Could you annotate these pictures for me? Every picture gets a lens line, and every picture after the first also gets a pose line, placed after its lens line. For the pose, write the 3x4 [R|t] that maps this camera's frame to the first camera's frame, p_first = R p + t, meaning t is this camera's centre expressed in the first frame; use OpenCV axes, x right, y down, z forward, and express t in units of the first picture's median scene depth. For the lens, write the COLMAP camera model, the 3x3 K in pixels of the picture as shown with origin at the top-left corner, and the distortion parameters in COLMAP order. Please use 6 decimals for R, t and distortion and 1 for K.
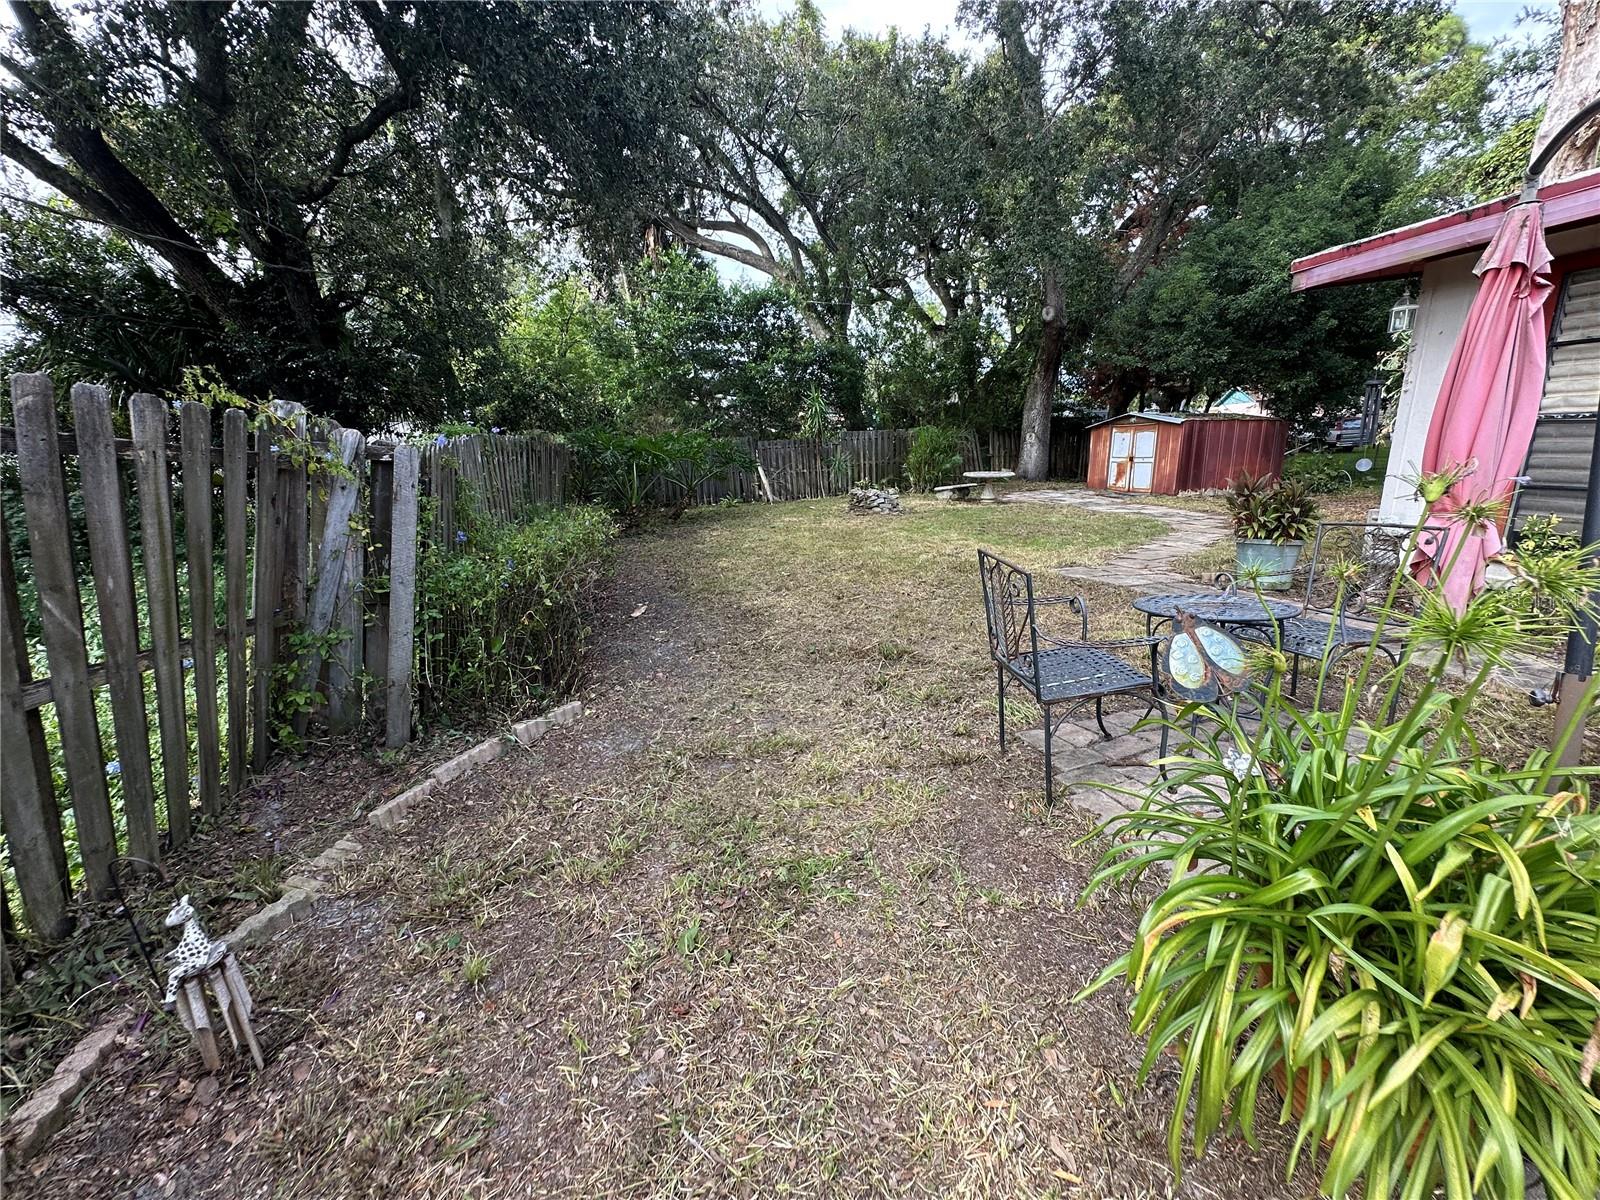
lens RADIAL K [[643.0, 0, 798.2], [0, 643.0, 600.2], [0, 0, 1]] dist [-0.000961, -0.000228]
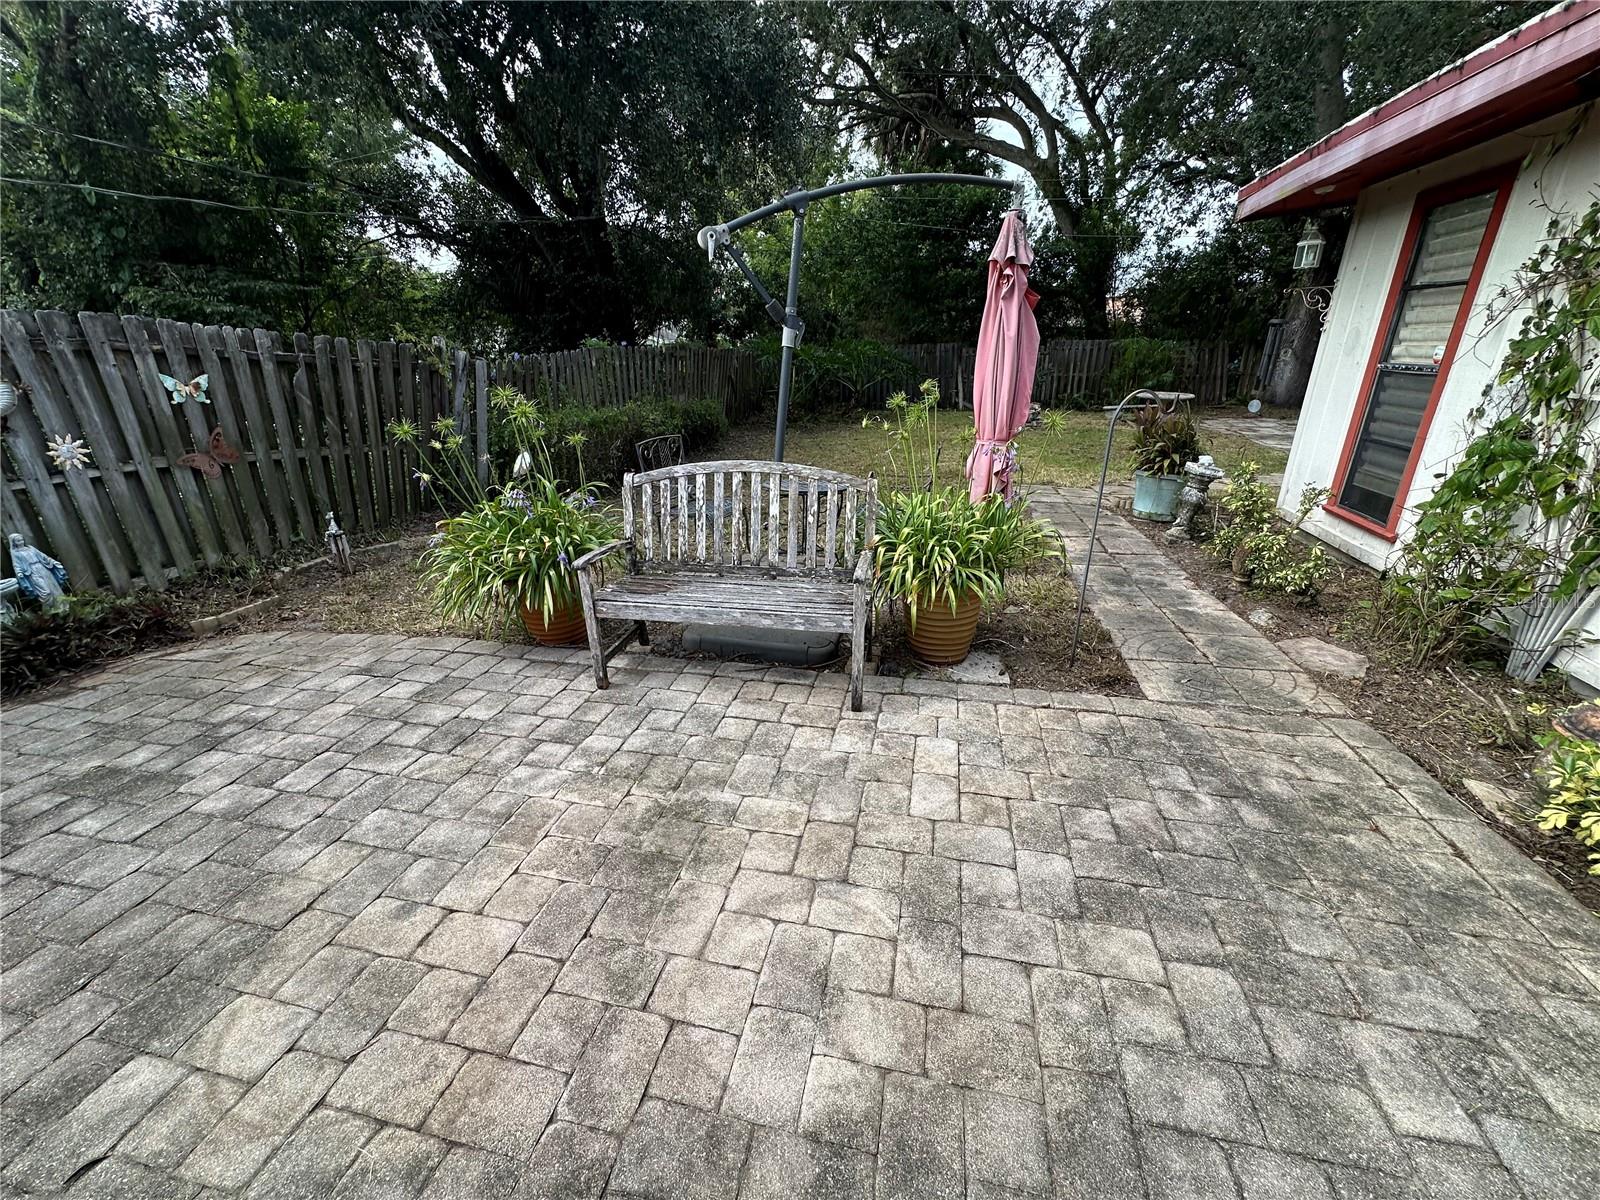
lens RADIAL K [[643.0, 0, 798.2], [0, 643.0, 600.2], [0, 0, 1]] dist [-0.000961, -0.000228]
pose [[0.899986, 0.183472, -0.395428, 0.829131], [-0.125957, 0.977871, 0.167042, 0.021510], [0.417325, -0.100528, 0.903180, -0.323829]]
